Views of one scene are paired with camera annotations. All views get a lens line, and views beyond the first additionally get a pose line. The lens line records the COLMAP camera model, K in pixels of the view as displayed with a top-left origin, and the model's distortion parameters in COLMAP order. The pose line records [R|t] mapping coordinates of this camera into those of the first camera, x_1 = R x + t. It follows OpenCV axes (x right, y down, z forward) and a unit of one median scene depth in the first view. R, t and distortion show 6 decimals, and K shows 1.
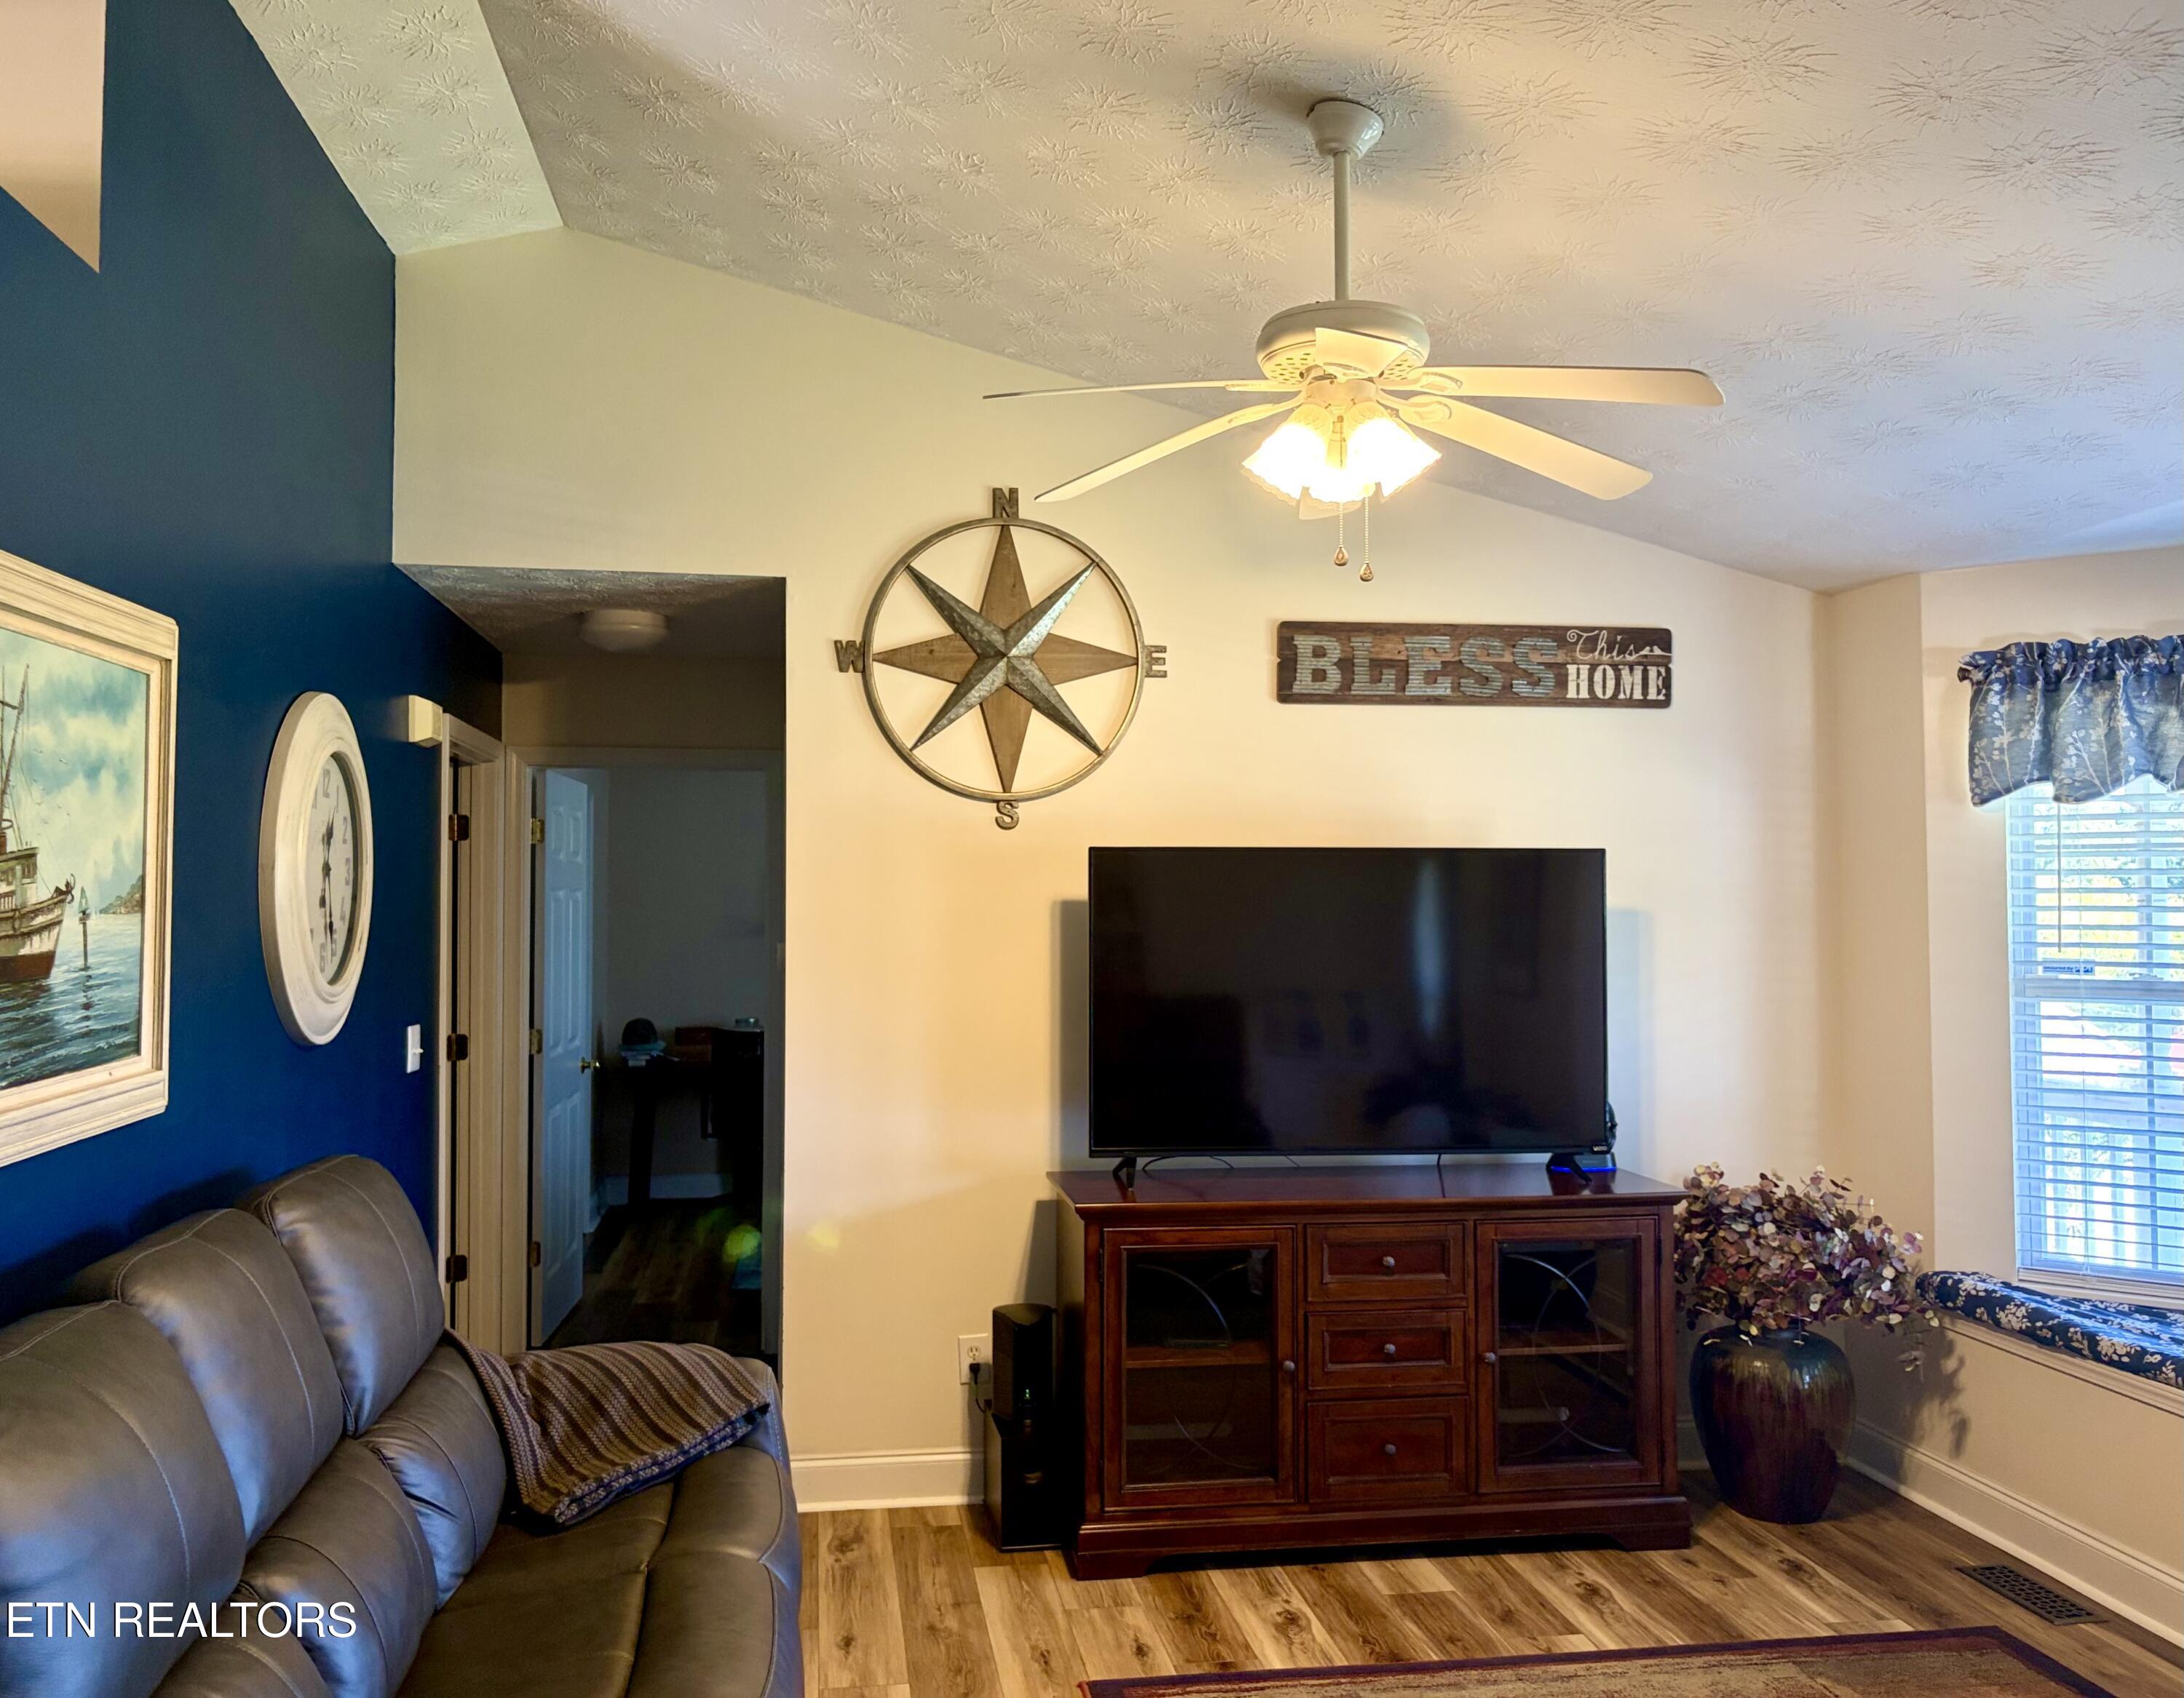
lens RADIAL K [[1742.9, 0, 1078.1], [0, 1742.9, 861.7], [0, 0, 1]] dist [0.036573, -0.055959]
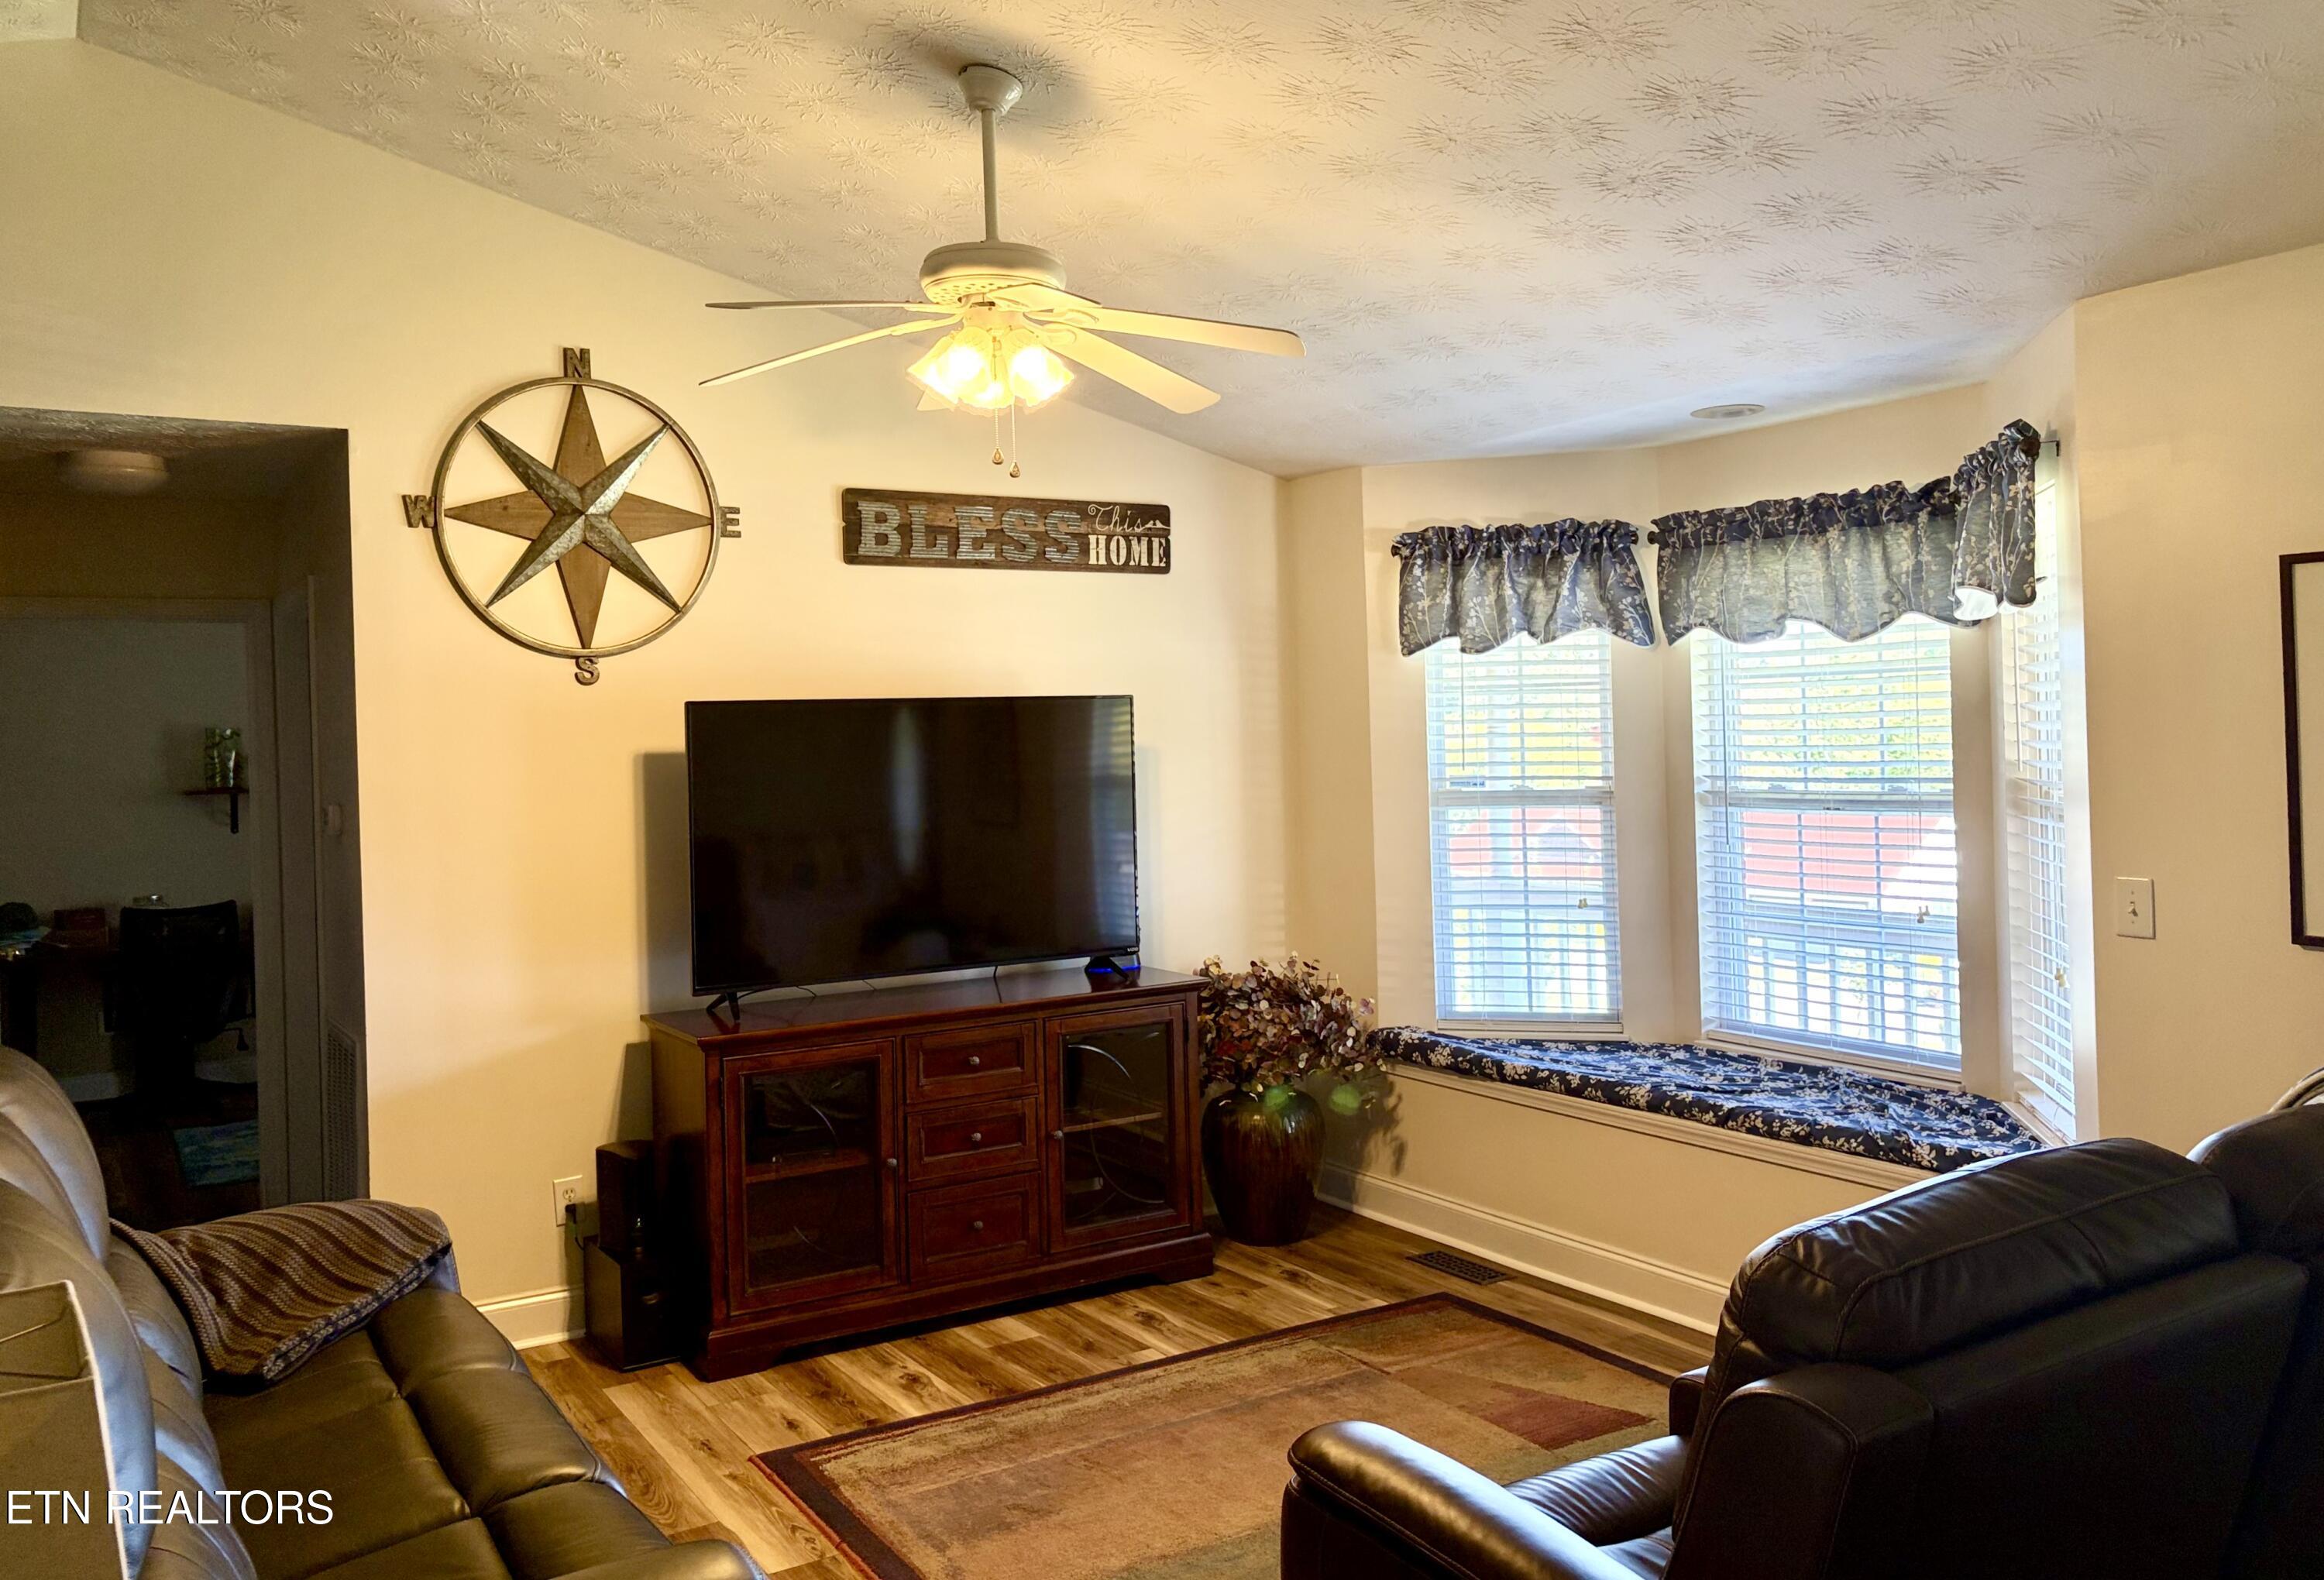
lens RADIAL K [[1799.8, 0, 1185.3], [0, 1799.8, 747.8], [0, 0, 1]] dist [0.043853, -0.056262]
pose [[0.913850, -0.027473, 0.405123, -0.161896], [0.017090, 0.999427, 0.029224, -0.006776], [-0.405693, -0.019782, 0.913795, -0.120229]]
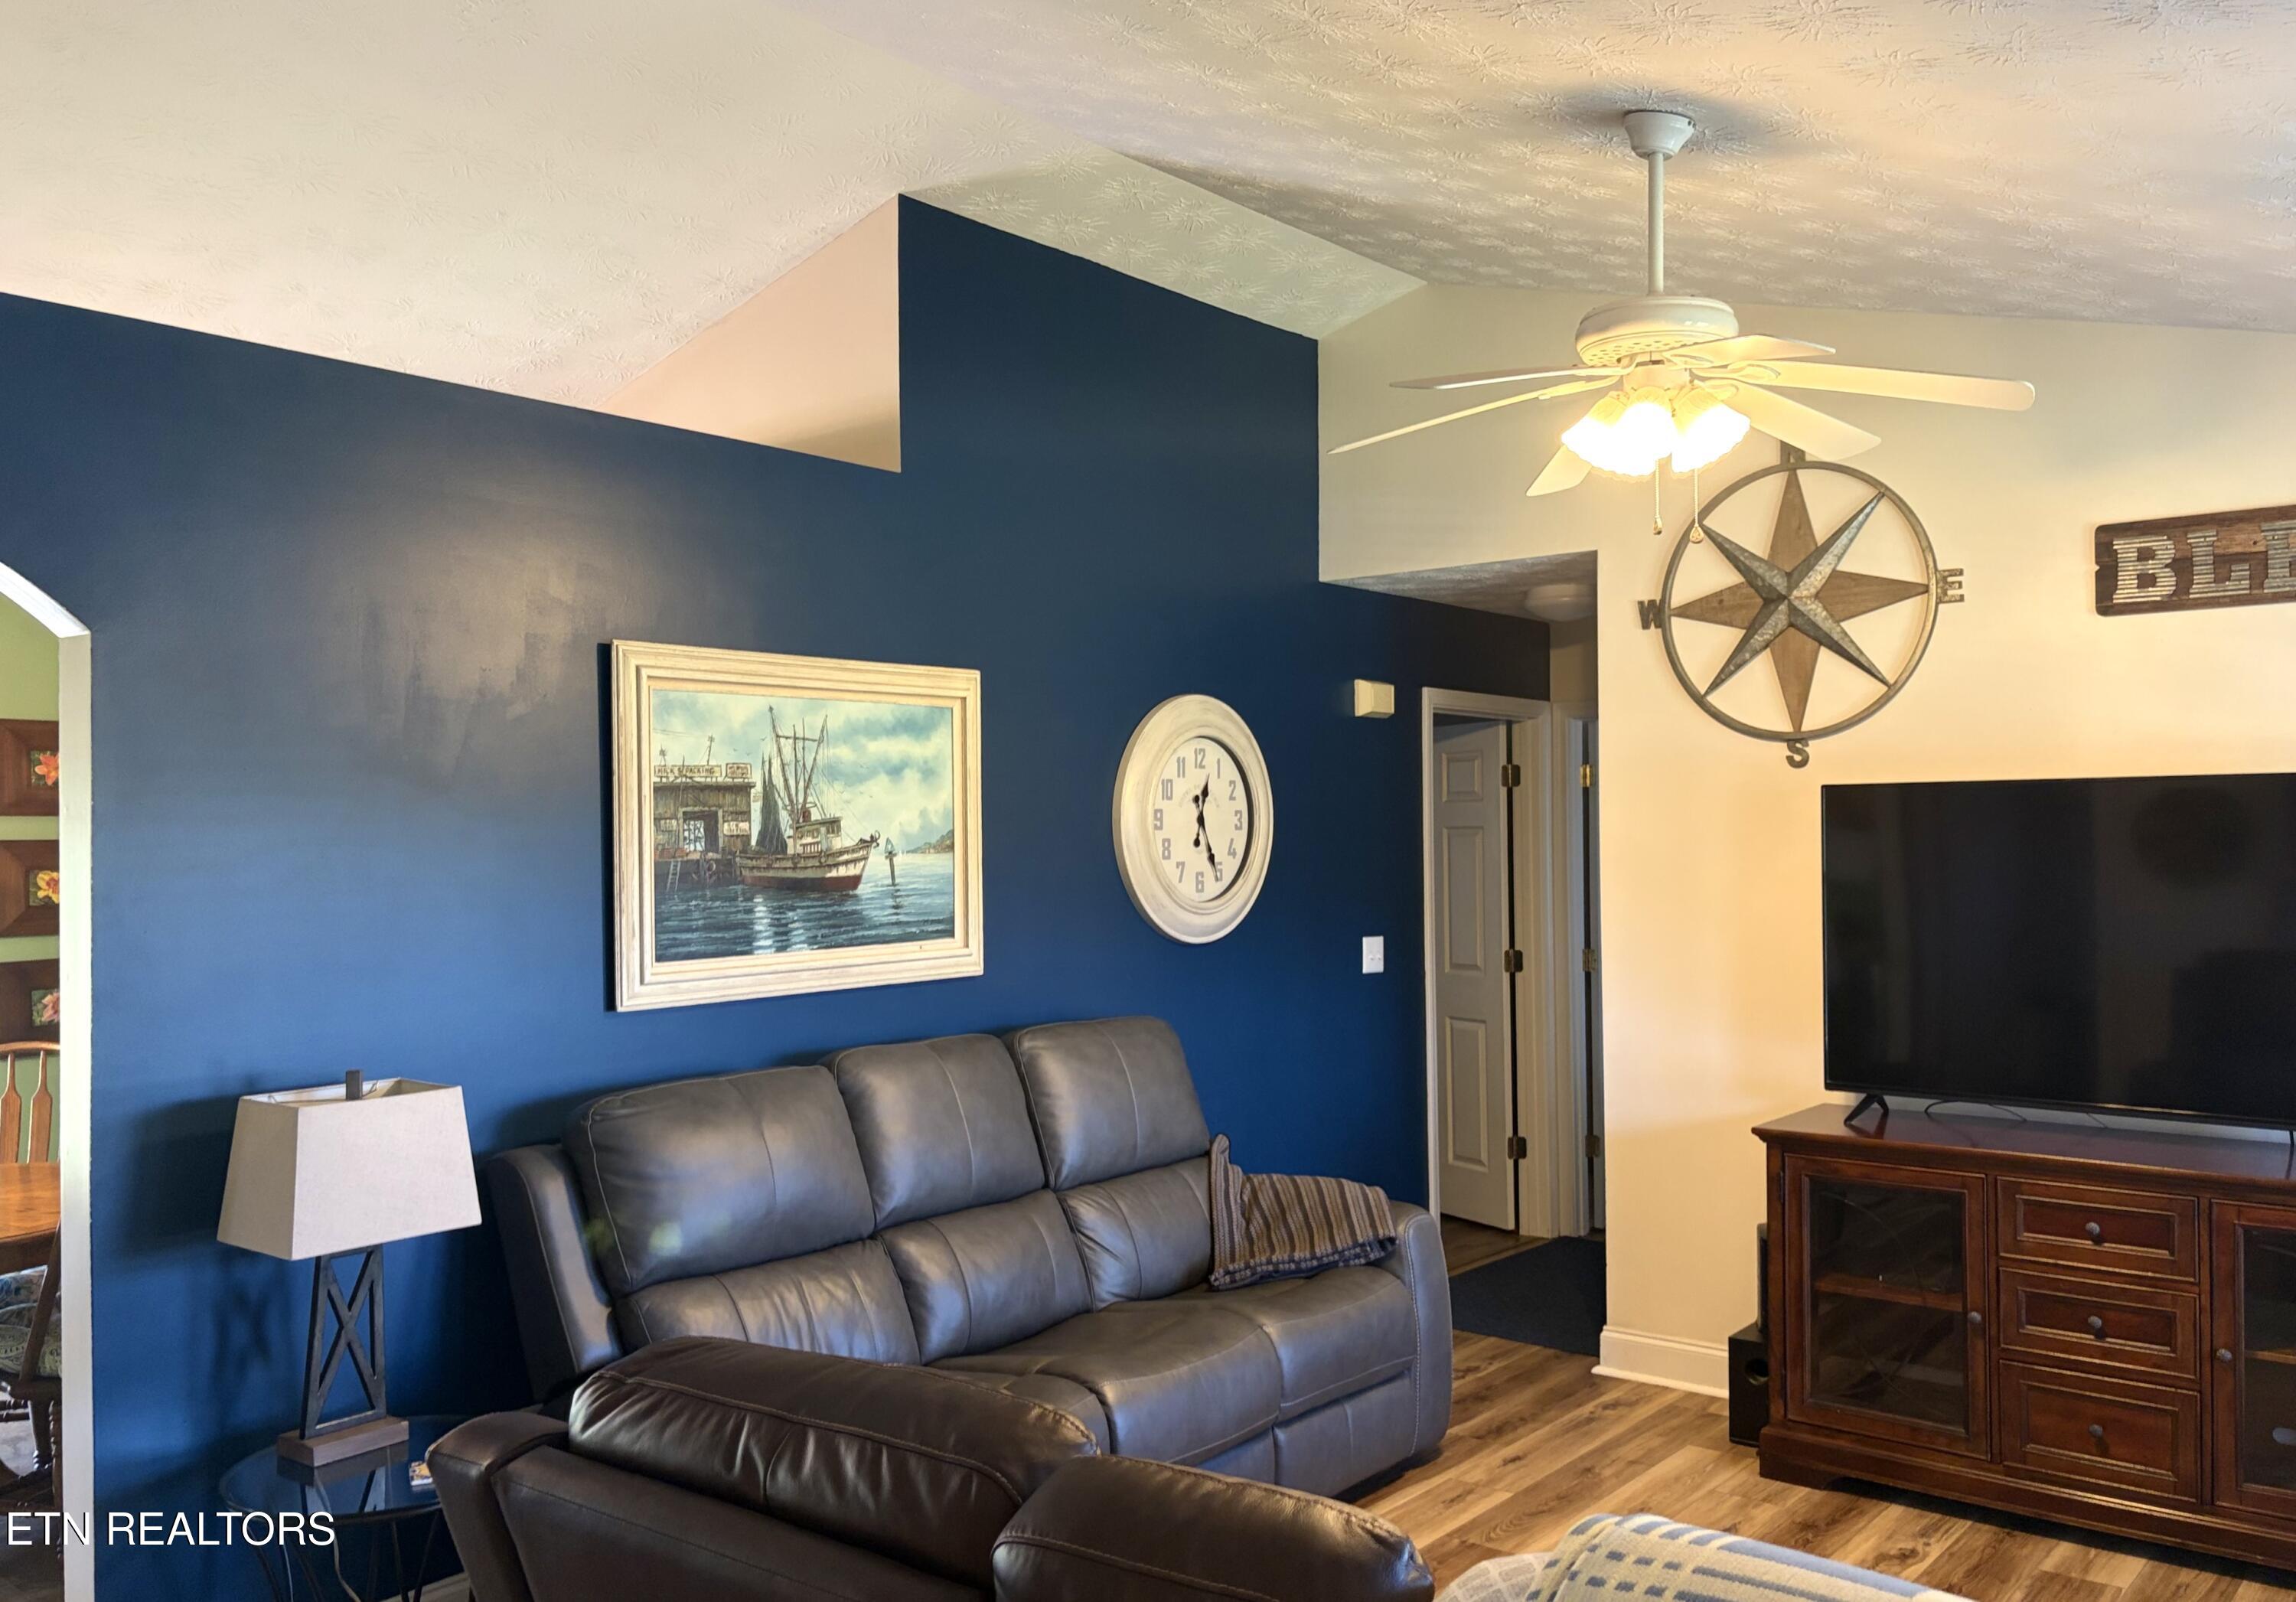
lens RADIAL K [[1857.7, 0, 1182.8], [0, 1857.7, 839.4], [0, 0, 1]] dist [0.000689, -0.021890]
pose [[0.664296, -0.005295, -0.747451, 0.573904], [0.026316, 0.999521, 0.016308, -0.003665], [0.747007, -0.030503, 0.664116, 0.001214]]
